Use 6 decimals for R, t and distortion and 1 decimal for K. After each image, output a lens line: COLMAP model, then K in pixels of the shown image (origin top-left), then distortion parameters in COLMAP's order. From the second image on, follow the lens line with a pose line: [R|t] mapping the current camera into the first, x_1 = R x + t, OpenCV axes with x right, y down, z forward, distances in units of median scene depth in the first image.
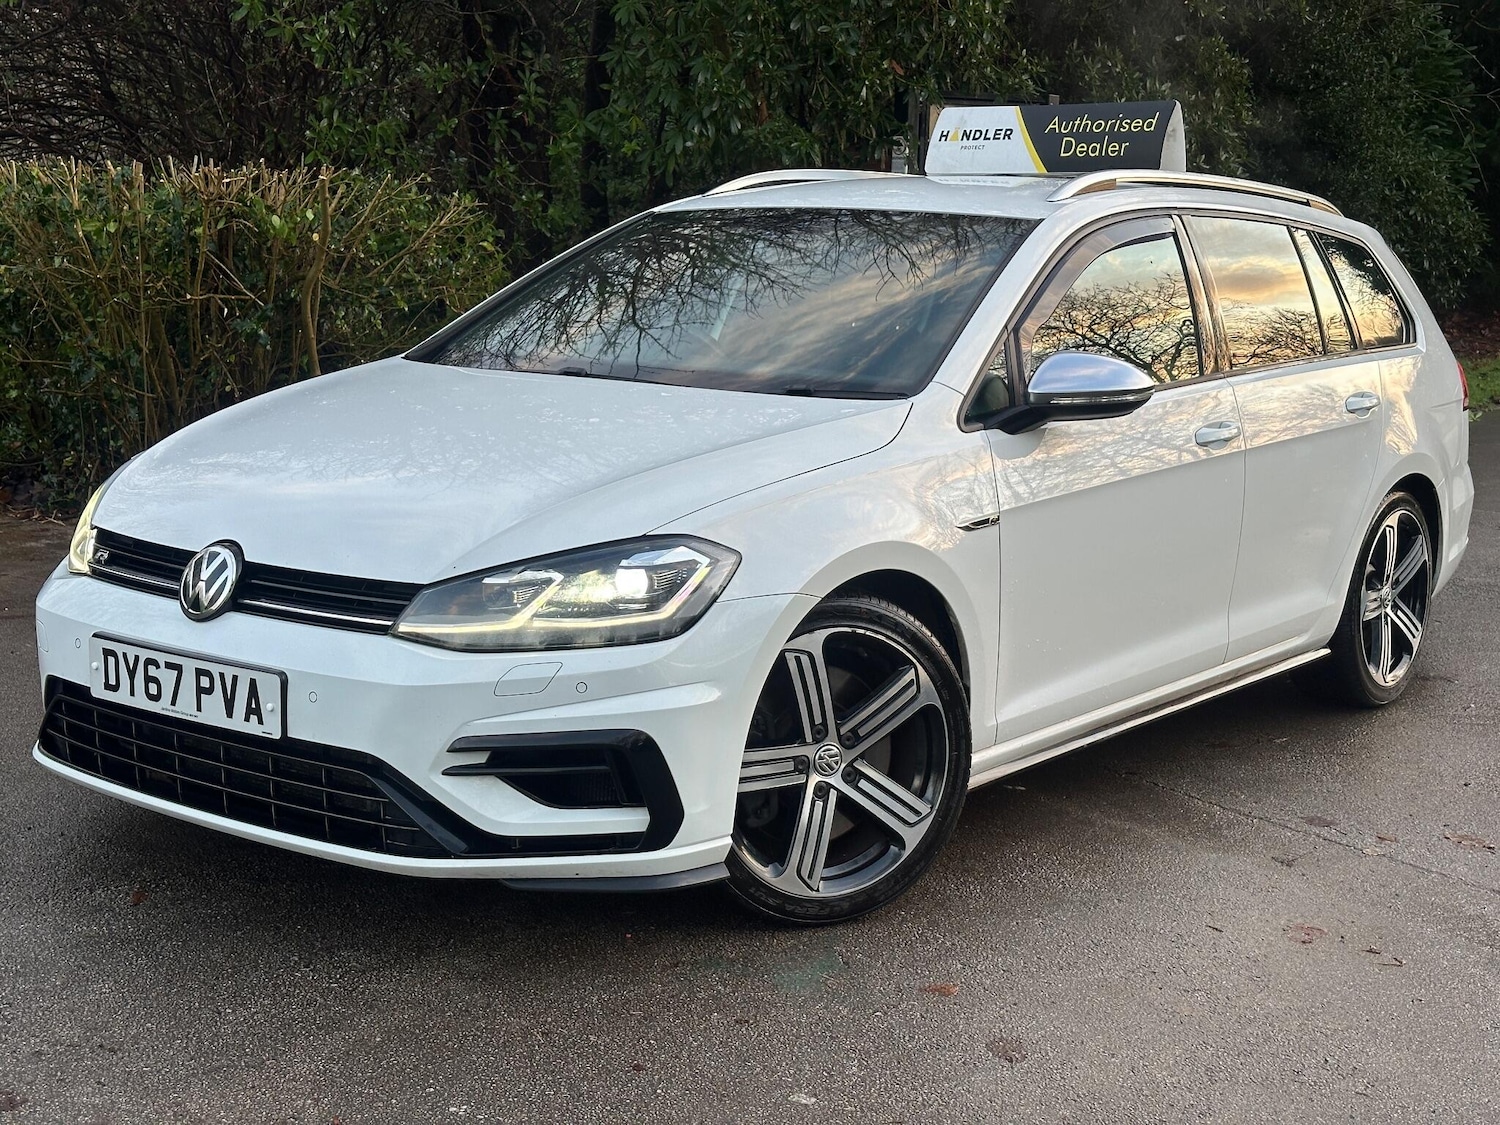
lens RADIAL K [[2072.4, 0, 740.0], [0, 2072.4, 540.6], [0, 0, 1]] dist [0.126470, -0.281434]
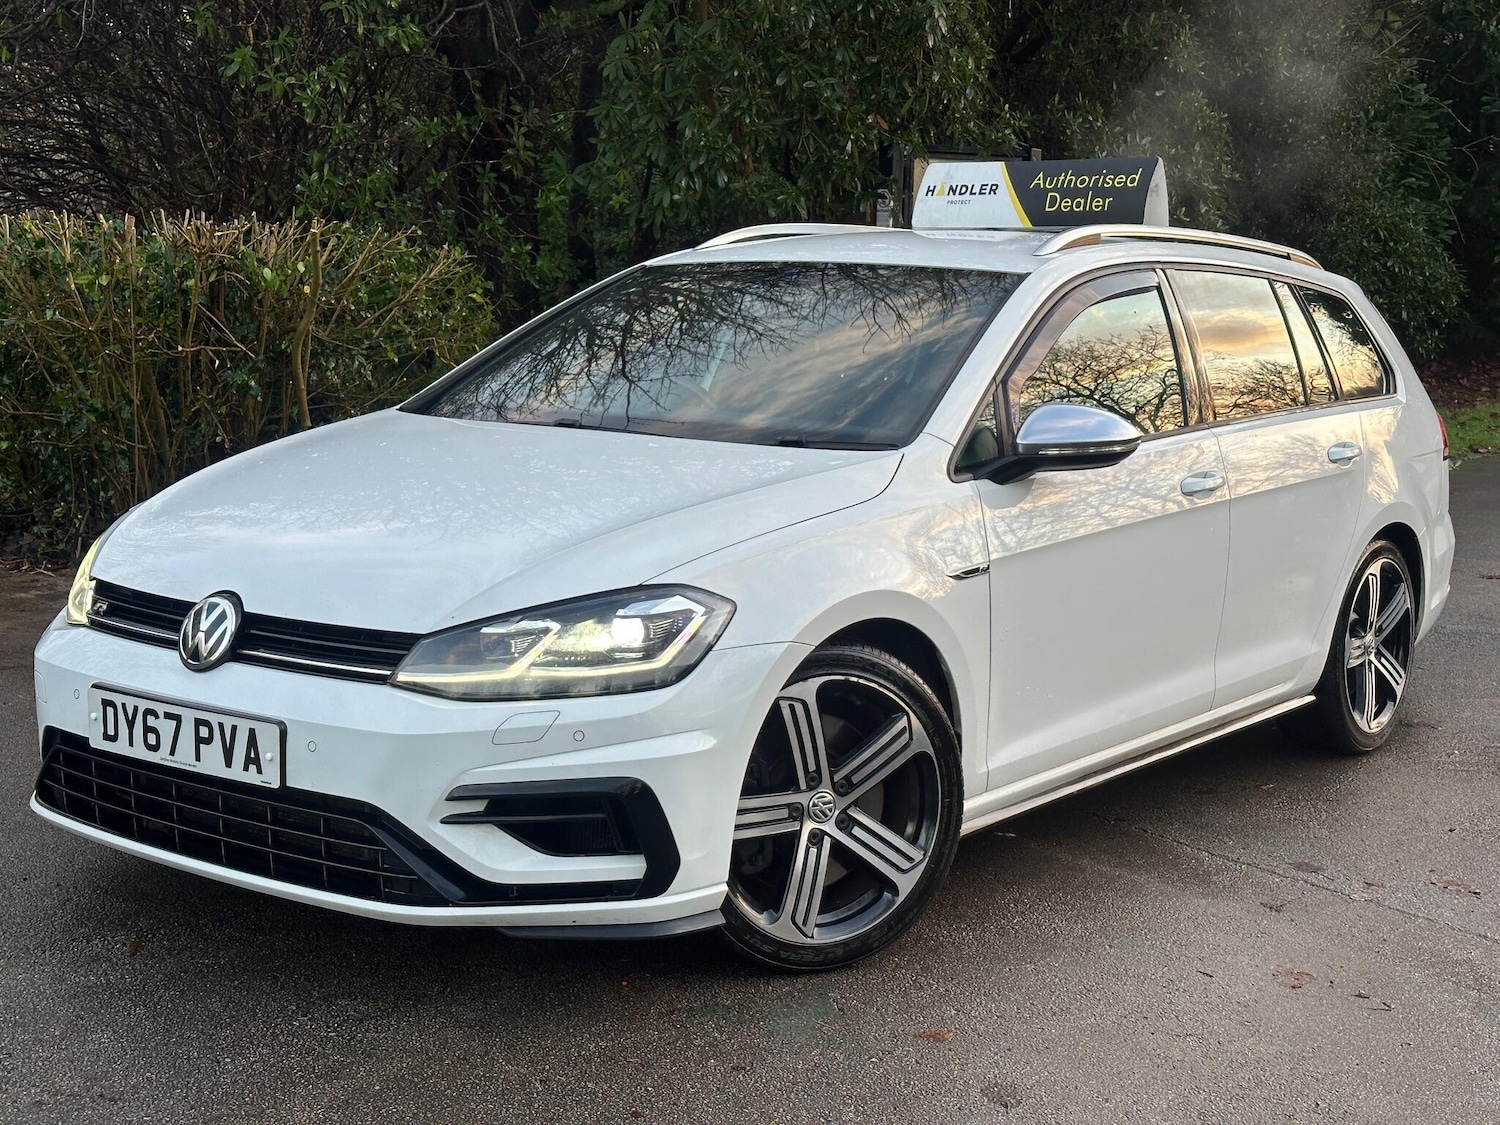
lens RADIAL K [[2073.3, 0, 745.6], [0, 2073.3, 533.7], [0, 0, 1]] dist [0.107724, -0.151615]
pose [[0.999940, -0.002013, 0.010769, -0.003637], [0.002299, 0.999643, -0.026626, -0.000304], [-0.010712, 0.026649, 0.999587, -0.008569]]
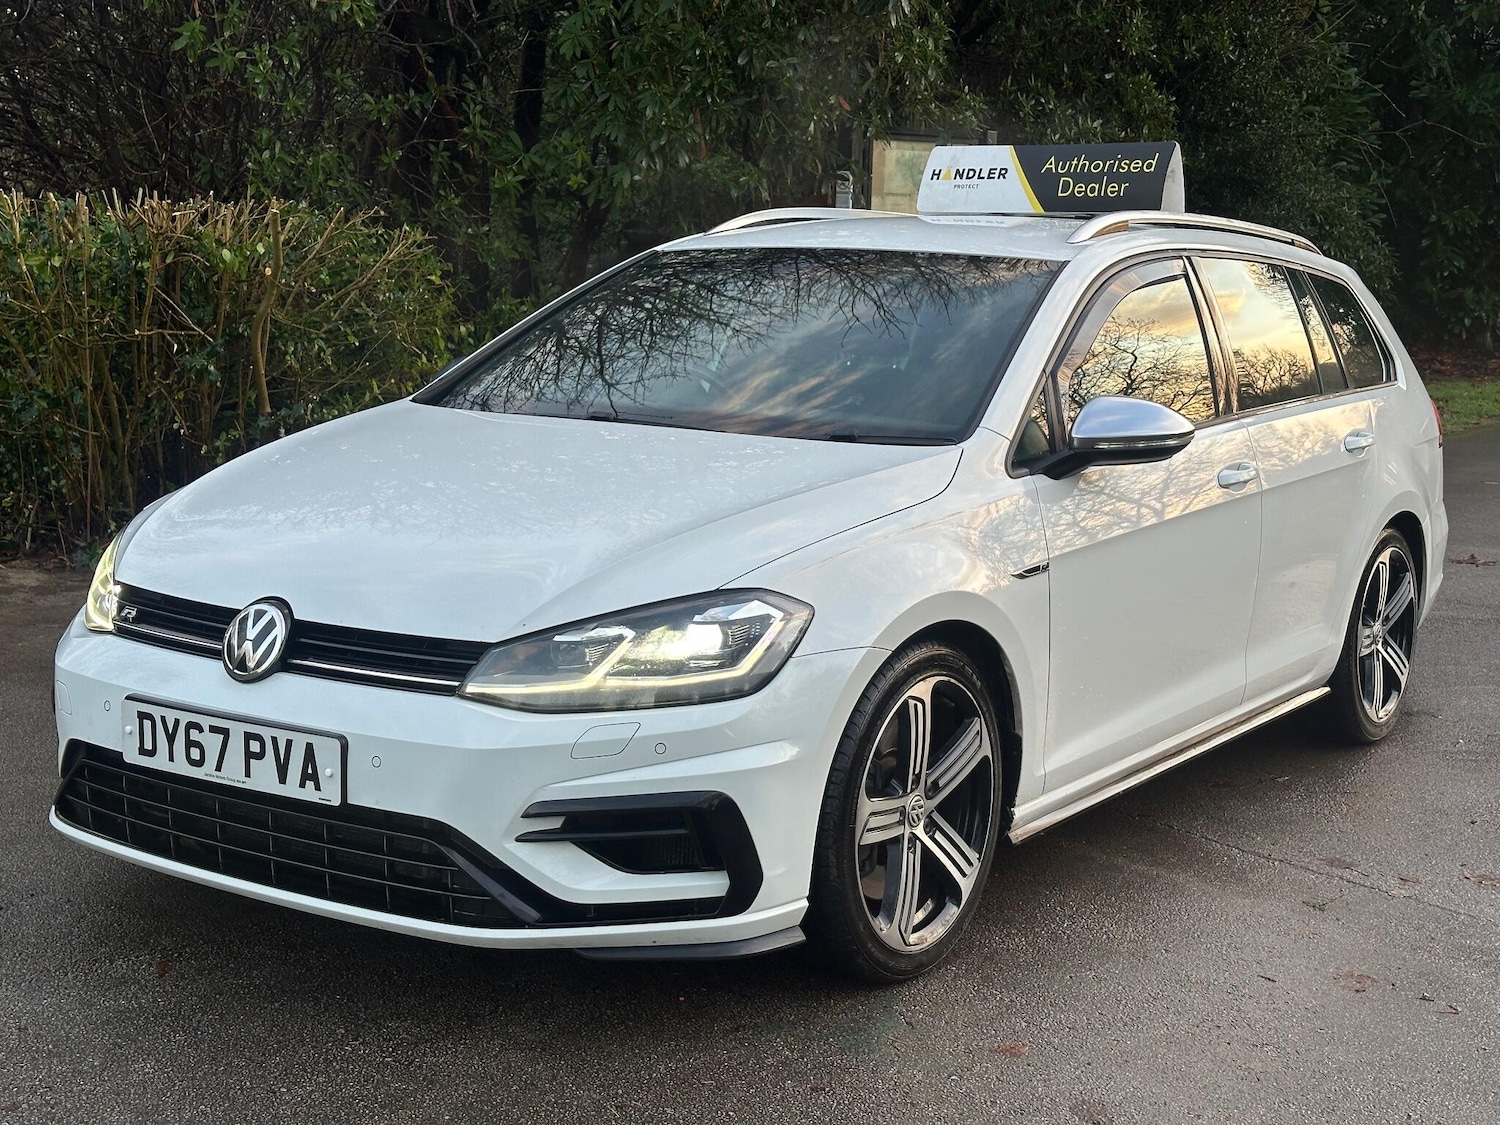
lens RADIAL K [[2060.8, 0, 757.3], [0, 2060.8, 539.1], [0, 0, 1]] dist [0.091948, -0.019670]
pose [[0.997723, -0.006801, 0.067102, -0.058488], [0.007653, 0.999893, -0.012450, -0.008918], [-0.067010, 0.012935, 0.997668, 0.023079]]
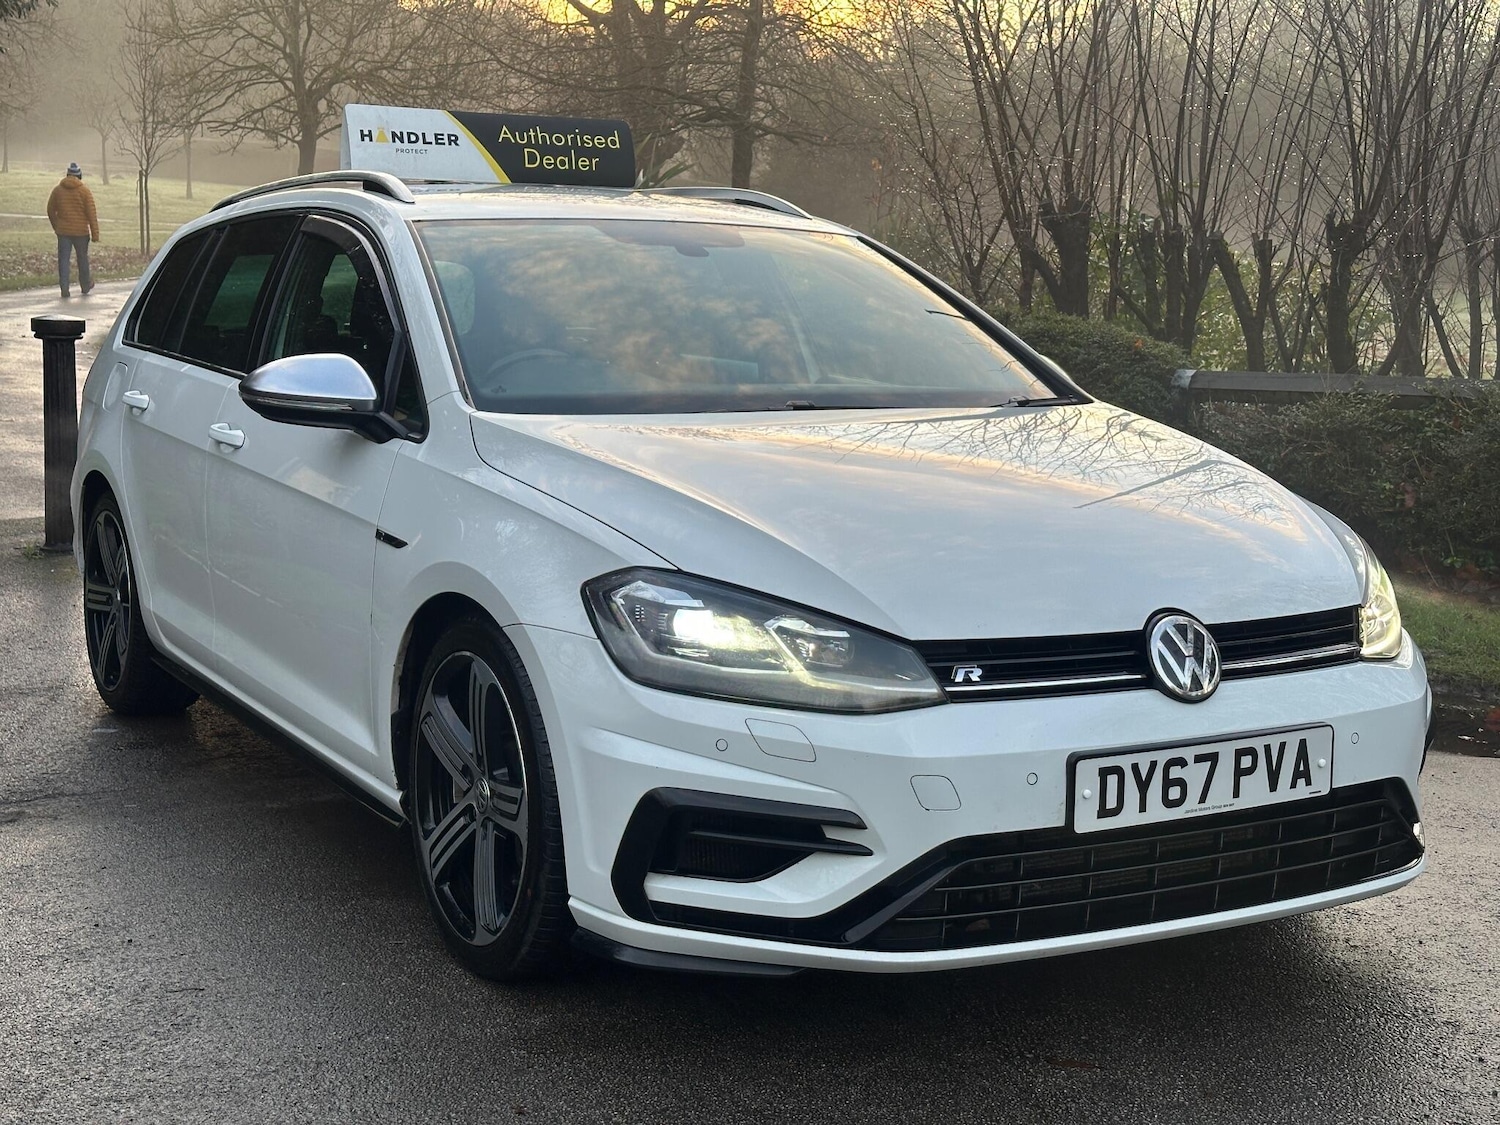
lens RADIAL K [[2074.9, 0, 744.2], [0, 2074.9, 519.9], [0, 0, 1]] dist [0.116975, -0.199474]
pose [[0.367139, -0.123021, 0.921995, -0.748106], [0.126326, 0.988626, 0.081608, -0.087971], [-0.921548, 0.086510, 0.378504, 0.554070]]
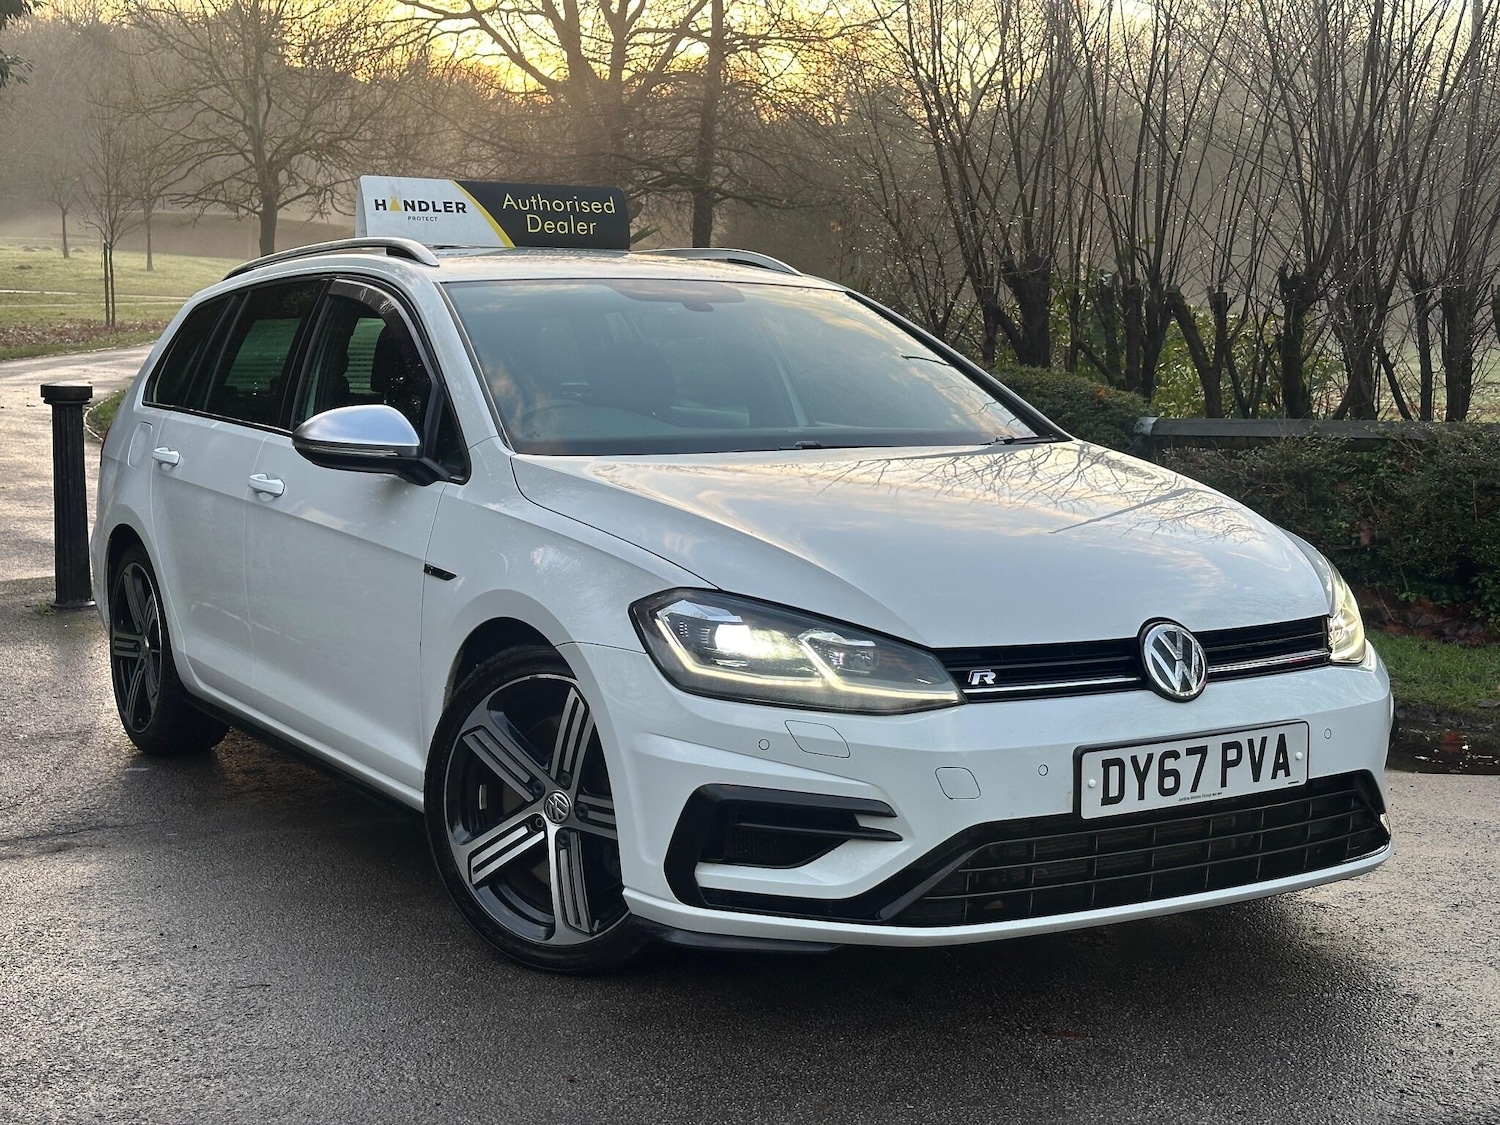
lens RADIAL K [[2106.7, 0, 677.9], [0, 2106.7, 580.0], [0, 0, 1]] dist [0.086598, -0.050600]
pose [[0.365863, -0.124000, 0.922371, -0.829920], [0.140415, 0.987094, 0.077005, -0.084174], [-0.920015, 0.101341, 0.378552, 0.555308]]
